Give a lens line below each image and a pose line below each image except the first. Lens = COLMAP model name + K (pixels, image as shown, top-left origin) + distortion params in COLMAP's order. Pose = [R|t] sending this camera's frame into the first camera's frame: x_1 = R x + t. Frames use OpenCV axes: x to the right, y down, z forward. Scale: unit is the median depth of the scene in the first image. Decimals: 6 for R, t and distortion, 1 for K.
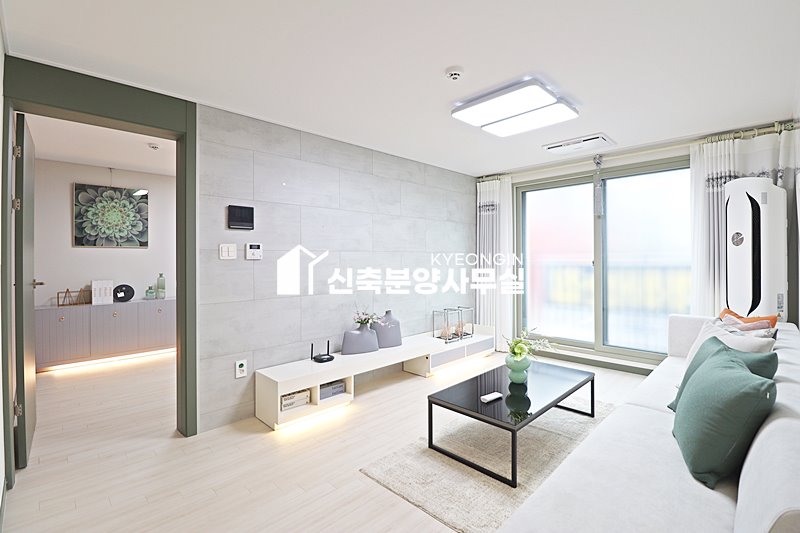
lens RADIAL K [[368.9, 0, 397.9], [0, 368.9, 264.2], [0, 0, 1]] dist [-0.008139, -0.008800]
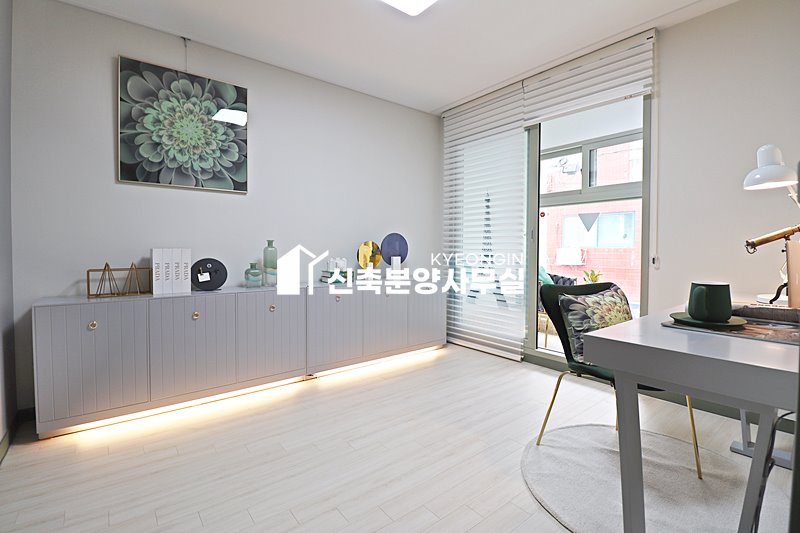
lens RADIAL K [[368.9, 0, 398.9], [0, 368.9, 264.0], [0, 0, 1]] dist [-0.008139, -0.008800]
pose [[0.994697, 0.007719, -0.102560, -0.429862], [-0.005796, 0.999802, 0.019034, 0.053360], [0.102687, -0.018338, 0.994545, 0.510371]]
